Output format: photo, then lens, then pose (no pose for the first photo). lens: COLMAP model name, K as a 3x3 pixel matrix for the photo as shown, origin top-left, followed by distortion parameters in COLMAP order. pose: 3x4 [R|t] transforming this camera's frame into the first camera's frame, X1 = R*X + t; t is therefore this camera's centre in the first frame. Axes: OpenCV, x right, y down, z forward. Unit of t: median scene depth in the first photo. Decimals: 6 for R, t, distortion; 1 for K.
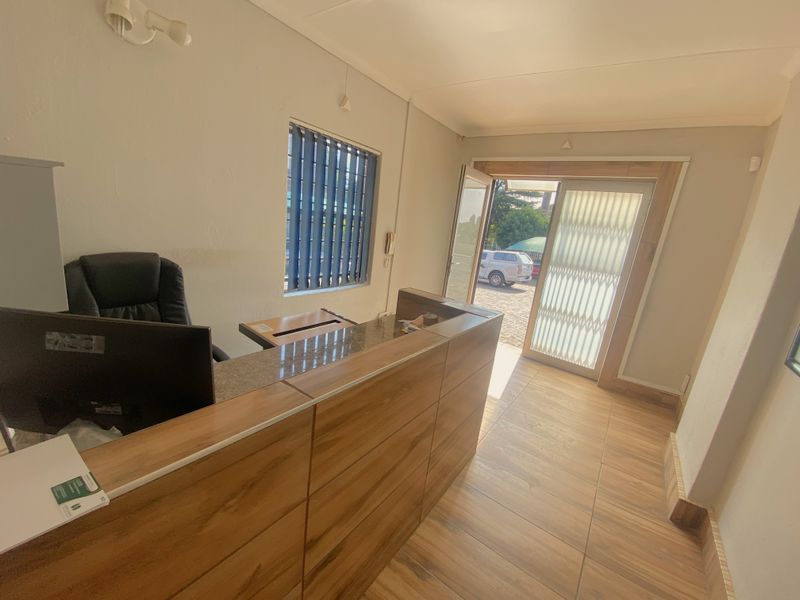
lens RADIAL K [[329.5, 0, 397.7], [0, 329.5, 301.9], [0, 0, 1]] dist [-0.003342, -0.001067]
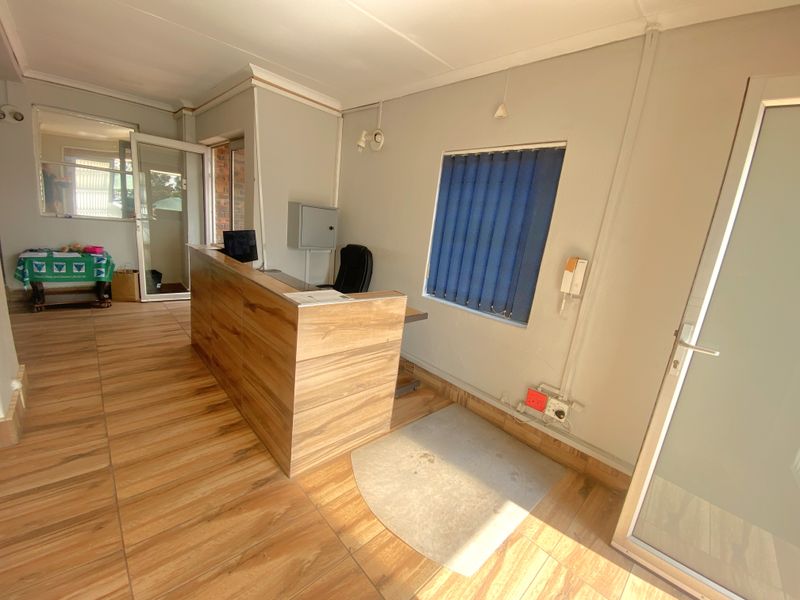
lens RADIAL K [[329.5, 0, 397.6], [0, 329.5, 299.8], [0, 0, 1]] dist [-0.003342, -0.001067]
pose [[-0.162897, 0.096166, -0.981945, 0.826103], [-0.363317, 0.919459, 0.150318, -0.145323], [0.917314, 0.381244, -0.114838, 1.013808]]
